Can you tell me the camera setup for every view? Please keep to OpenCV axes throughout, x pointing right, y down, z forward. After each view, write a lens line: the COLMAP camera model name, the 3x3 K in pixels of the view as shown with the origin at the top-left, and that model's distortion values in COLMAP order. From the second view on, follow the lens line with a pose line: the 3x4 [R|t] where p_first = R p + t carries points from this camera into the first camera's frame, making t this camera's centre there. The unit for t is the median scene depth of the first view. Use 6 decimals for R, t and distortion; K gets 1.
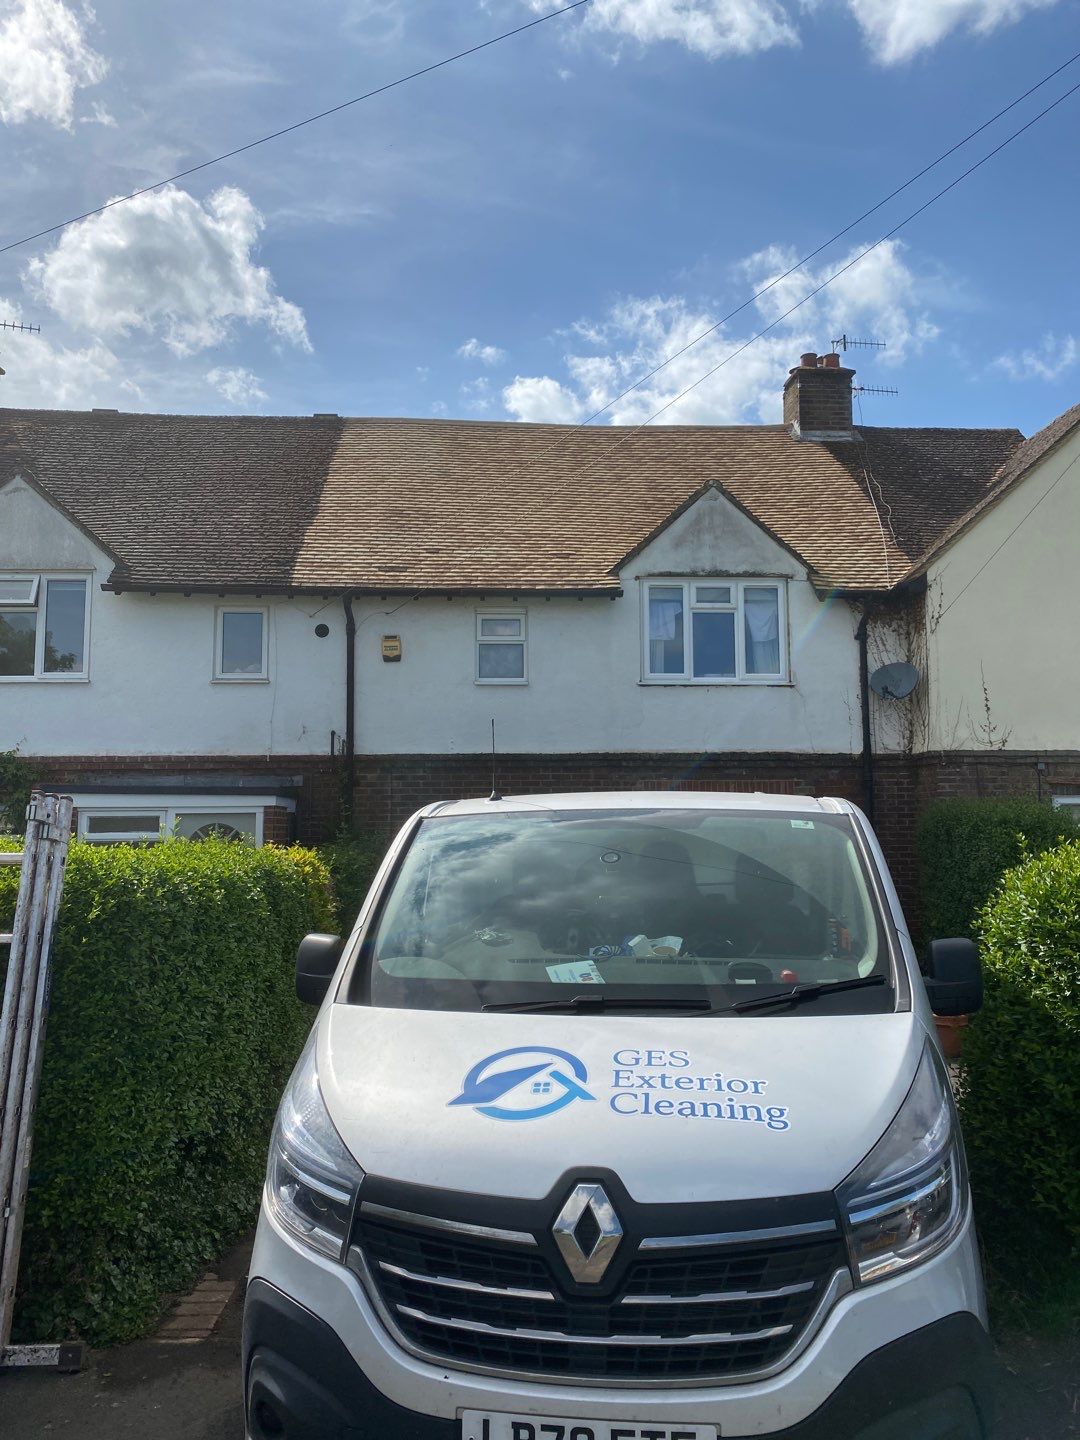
lens RADIAL K [[1088.9, 0, 571.0], [0, 1088.9, 725.8], [0, 0, 1]] dist [0.007438, -0.002475]
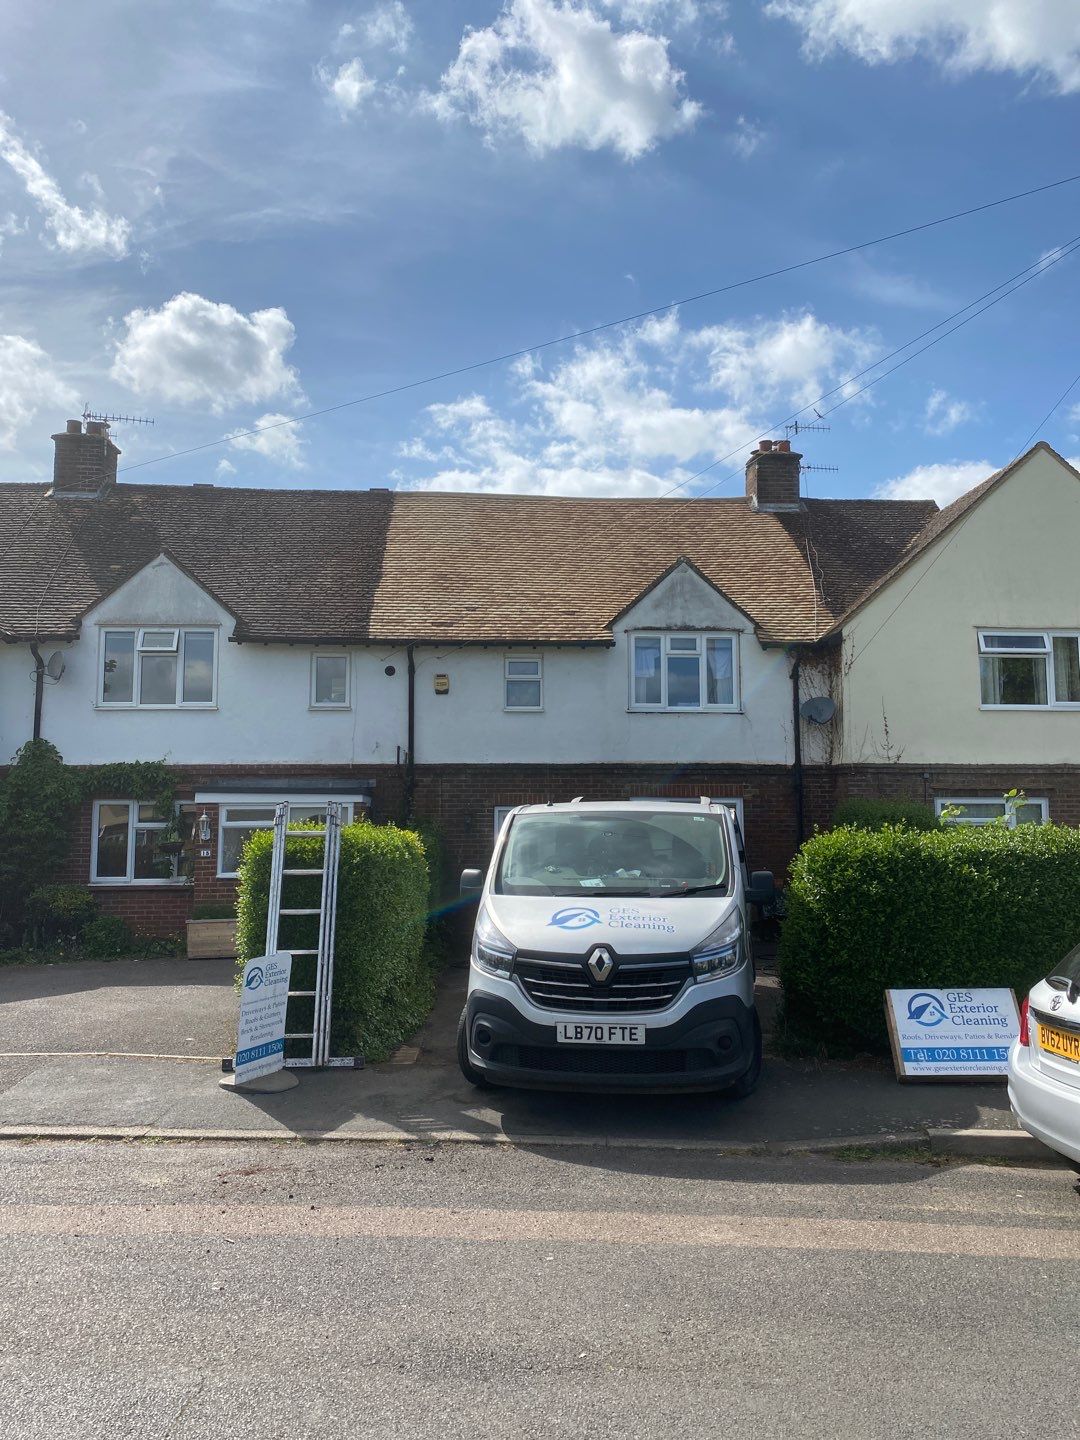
lens RADIAL K [[1077.3, 0, 559.6], [0, 1077.3, 719.8], [0, 0, 1]] dist [0.055608, -0.001146]
pose [[0.999982, 0.004465, -0.004010, -0.014825], [-0.004457, 0.999988, 0.002004, -0.030799], [0.004019, -0.001986, 0.999990, -0.322489]]
